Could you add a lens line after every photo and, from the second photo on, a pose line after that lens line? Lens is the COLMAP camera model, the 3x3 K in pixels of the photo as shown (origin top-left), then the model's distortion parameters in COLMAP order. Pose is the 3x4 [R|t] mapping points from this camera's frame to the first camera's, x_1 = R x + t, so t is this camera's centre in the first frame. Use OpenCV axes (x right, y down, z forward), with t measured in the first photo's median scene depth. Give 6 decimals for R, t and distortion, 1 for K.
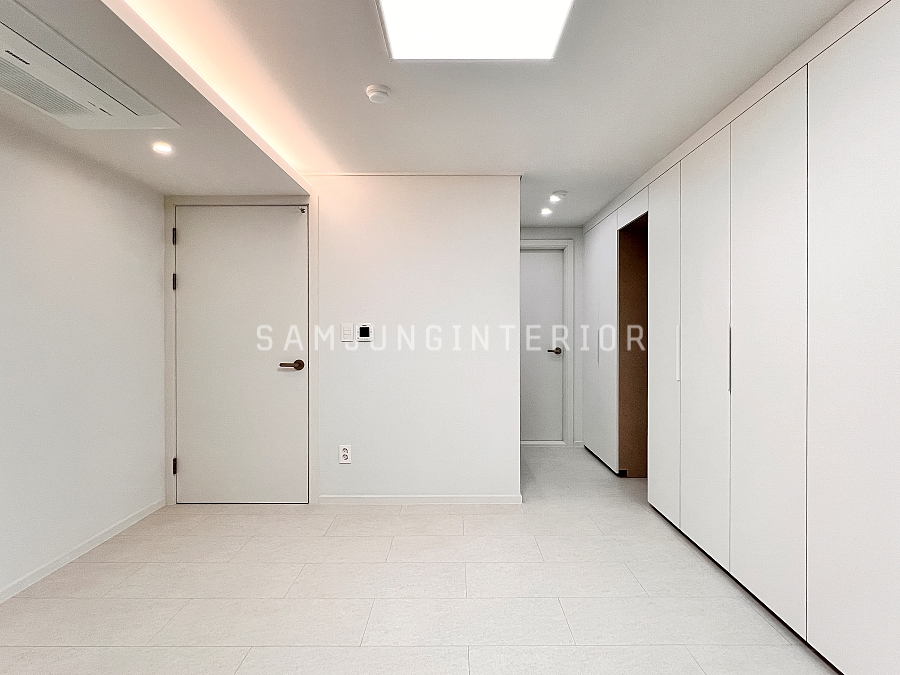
lens RADIAL K [[479.0, 0, 450.0], [0, 479.0, 337.5], [0, 0, 1]] dist [-0.001679, -0.000078]
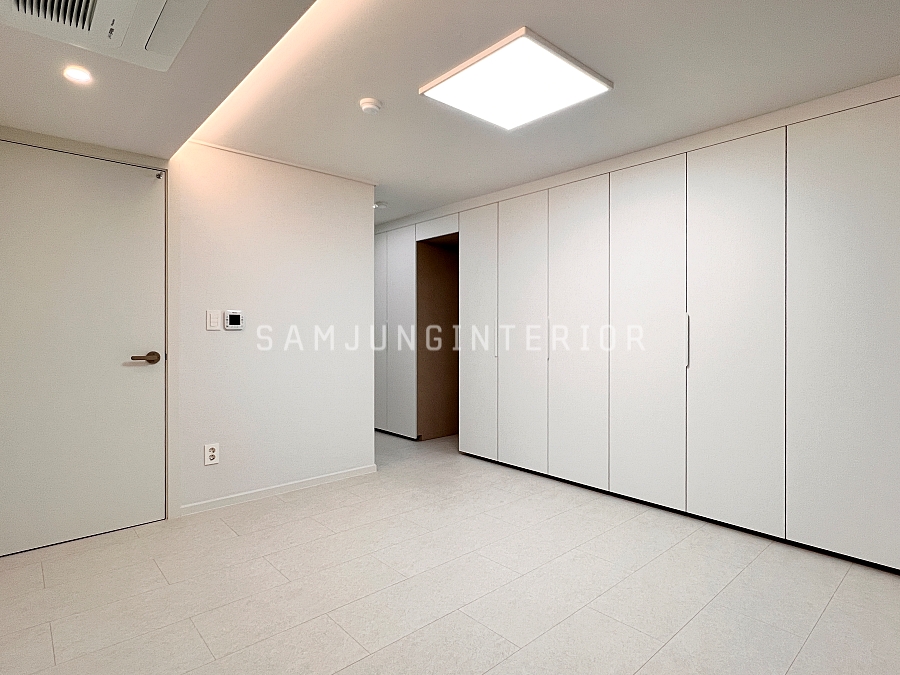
lens RADIAL K [[492.0, 0, 450.0], [0, 492.0, 337.5], [0, 0, 1]] dist [-0.019411, 0.000253]
pose [[0.739502, -0.009133, 0.673092, -0.511041], [0.004579, 0.999953, 0.008538, 0.016628], [-0.673138, -0.003232, 0.739510, 0.011790]]
